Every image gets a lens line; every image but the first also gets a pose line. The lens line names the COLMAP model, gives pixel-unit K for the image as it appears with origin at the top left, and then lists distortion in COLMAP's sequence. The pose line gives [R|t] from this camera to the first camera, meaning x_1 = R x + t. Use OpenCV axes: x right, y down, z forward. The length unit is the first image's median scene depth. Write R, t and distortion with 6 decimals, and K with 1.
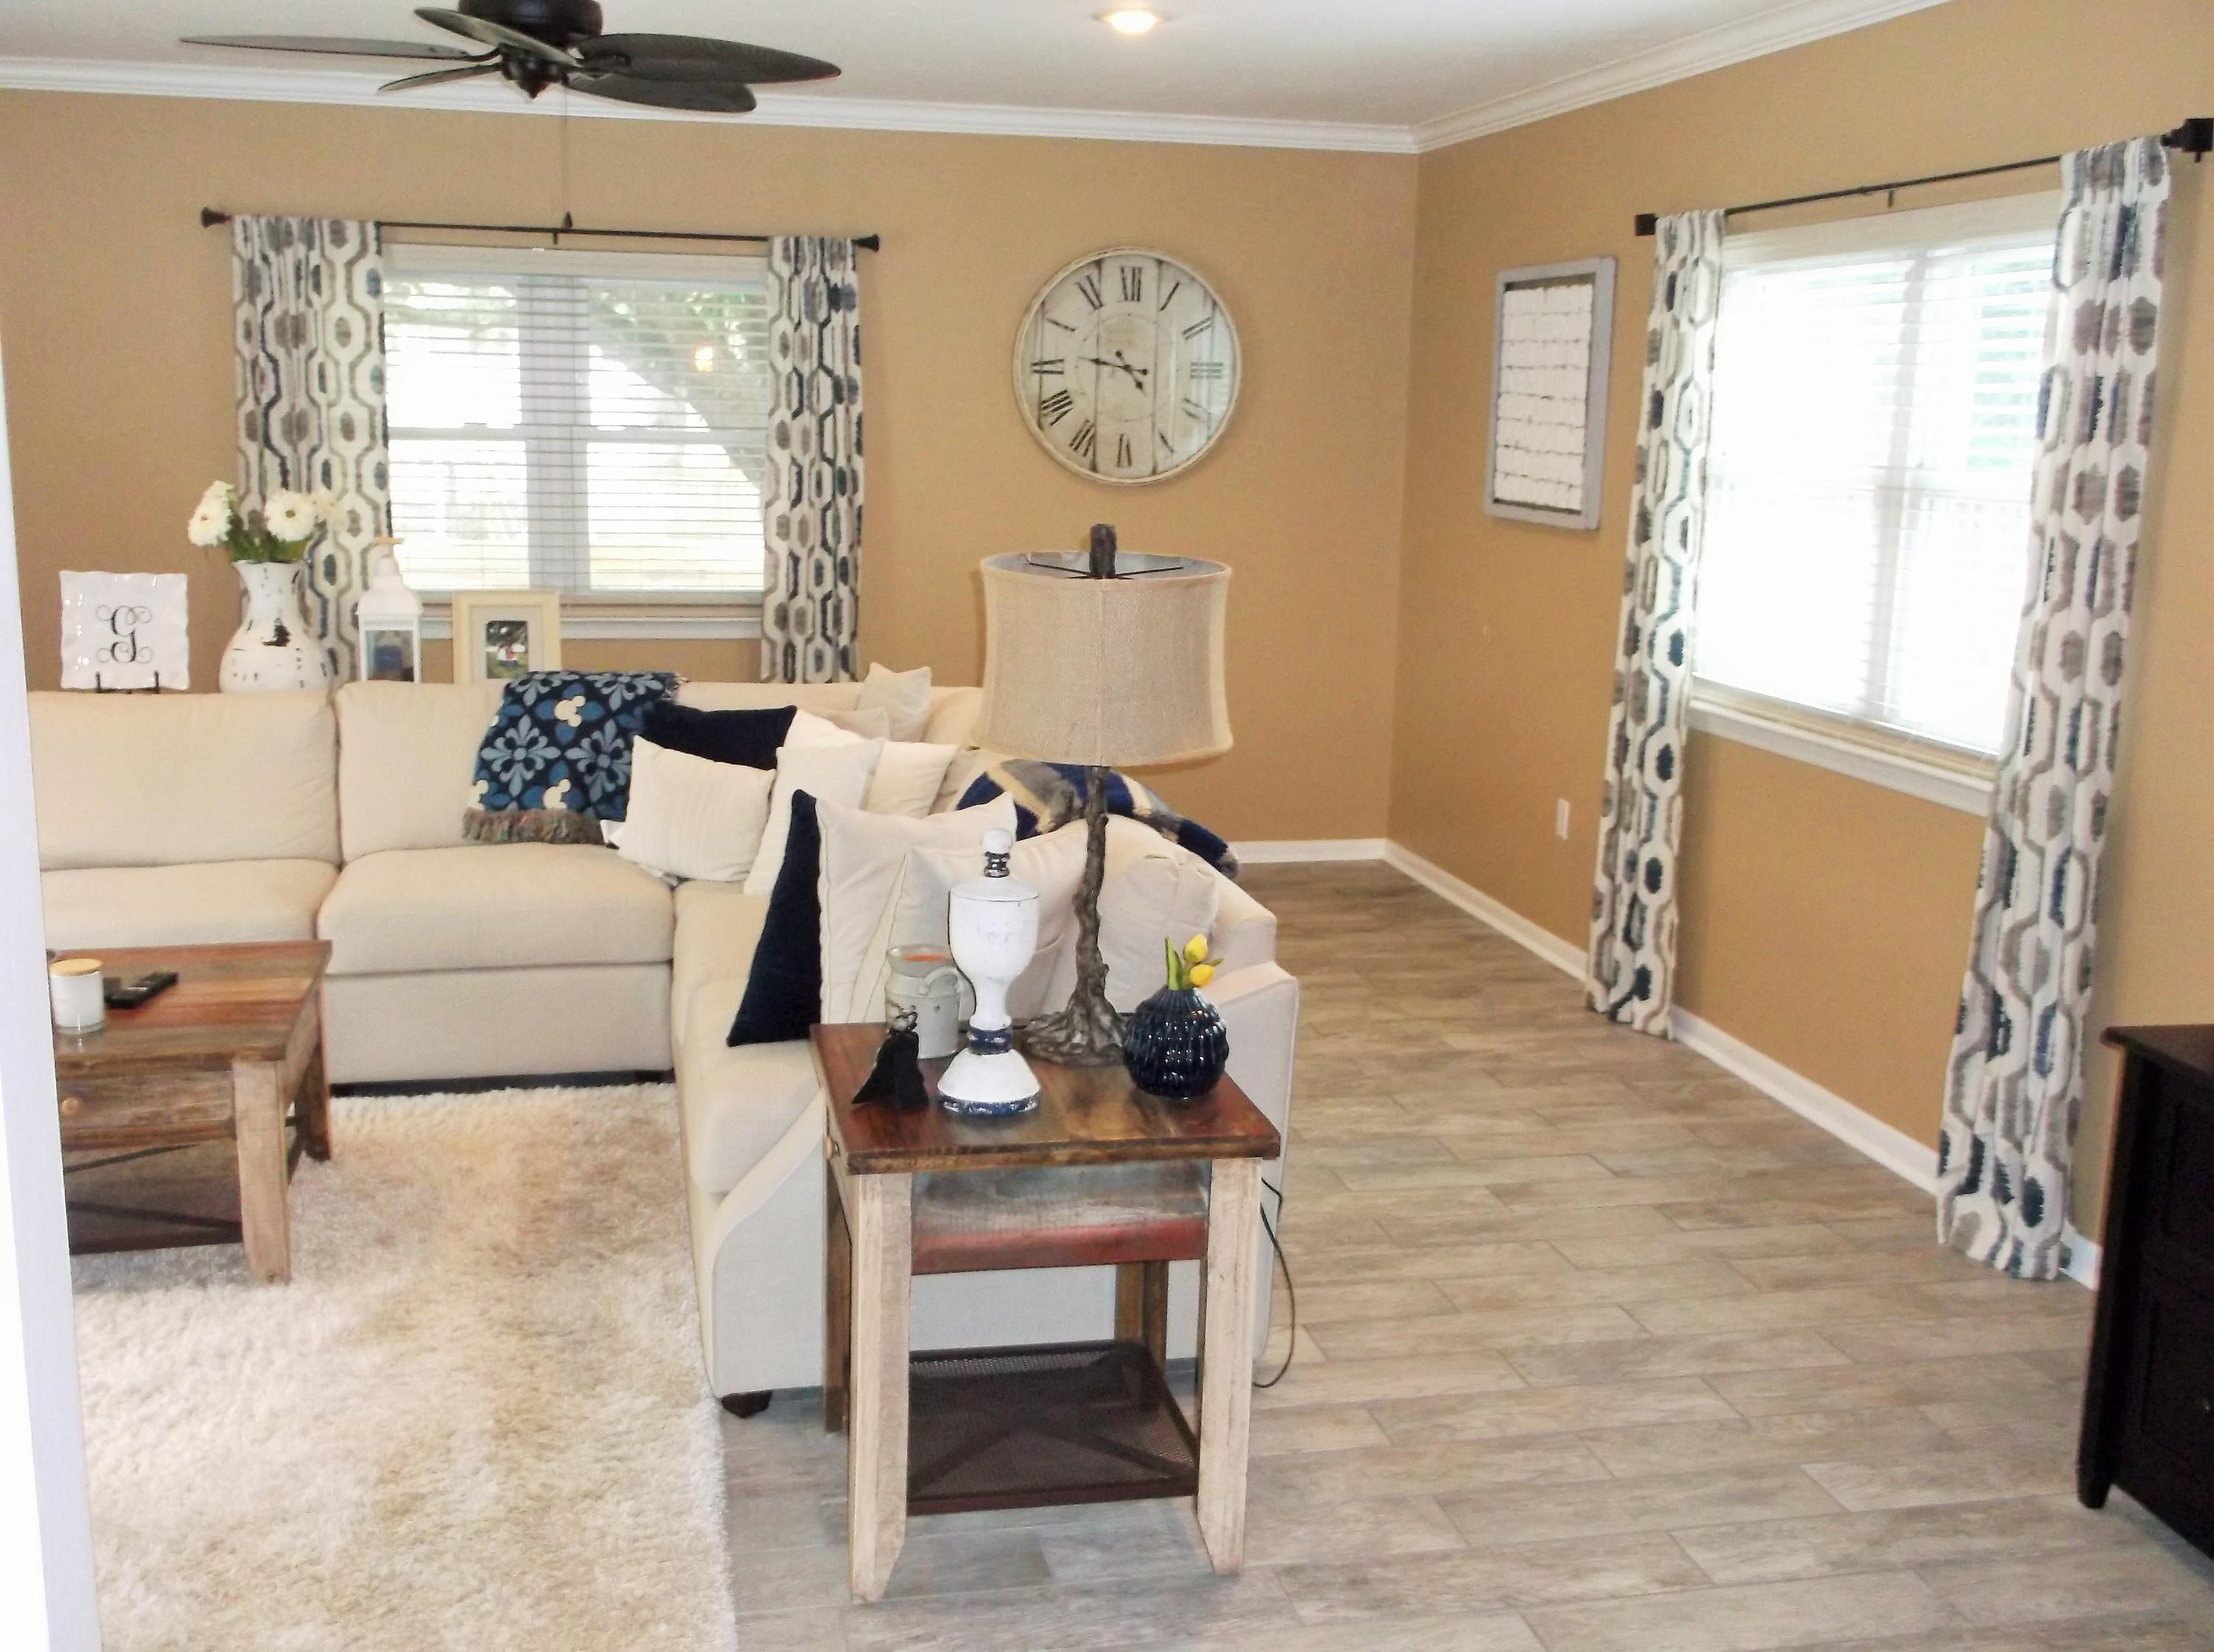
lens RADIAL K [[2167.2, 0, 1103.5], [0, 2167.2, 810.1], [0, 0, 1]] dist [0.006806, 0.000000]
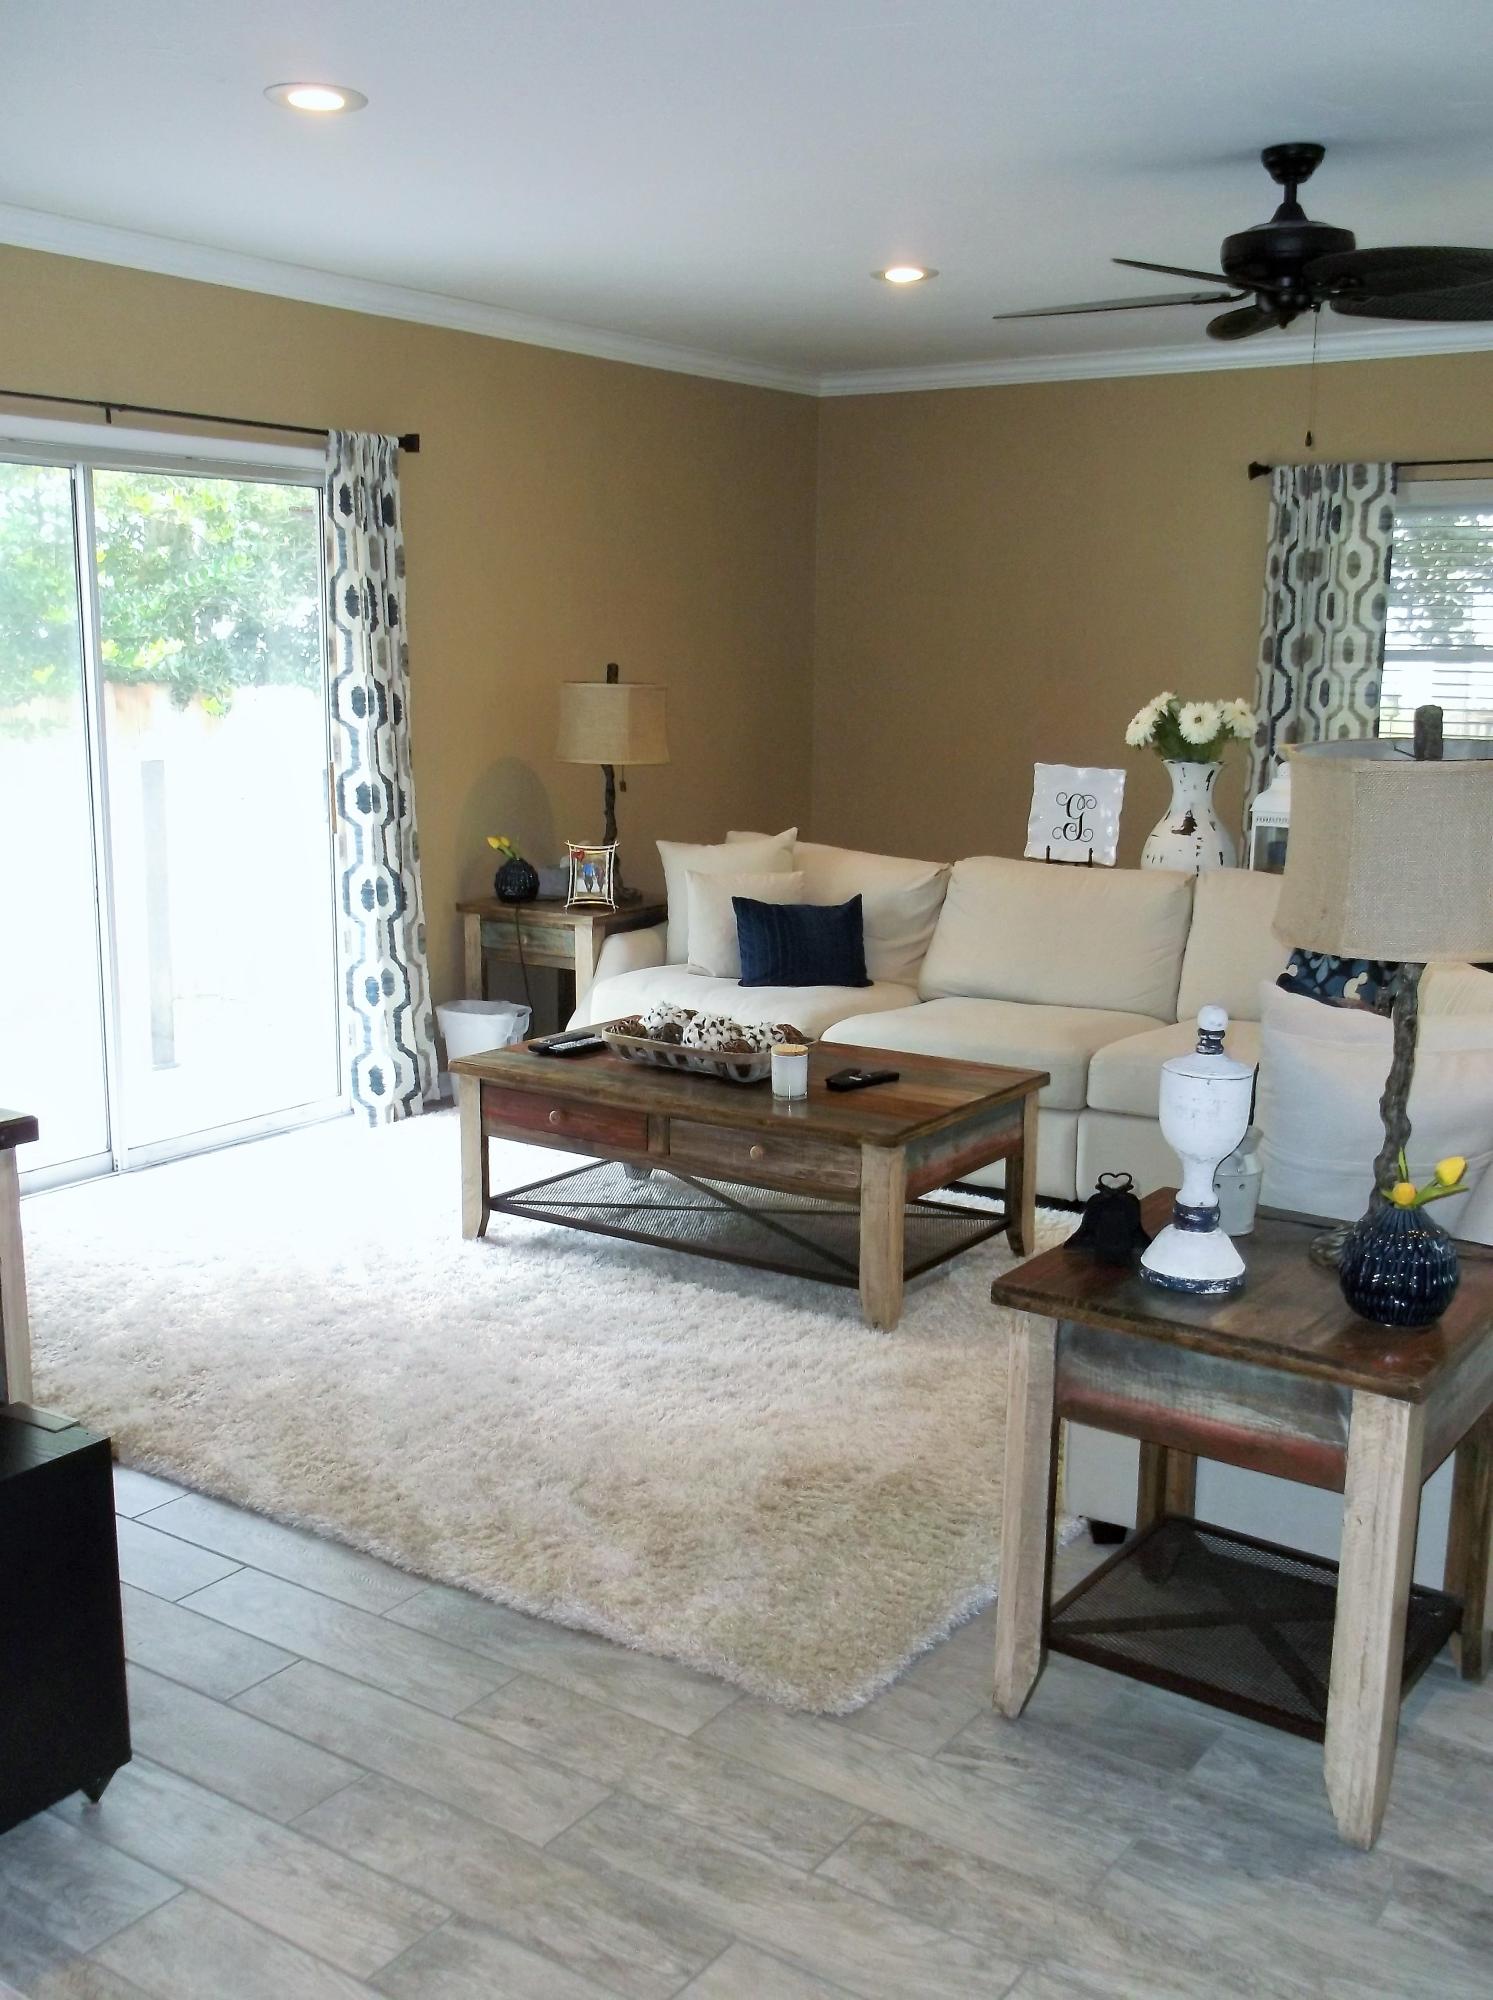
lens RADIAL K [[1958.0, 0, 749.4], [0, 1958.0, 1008.9], [0, 0, 1]] dist [0.006806, 0.000000]
pose [[0.682285, 0.123456, -0.720587, 0.422293], [-0.129561, 0.990456, 0.047018, -0.004169], [0.719514, 0.061280, 0.691769, 0.212443]]
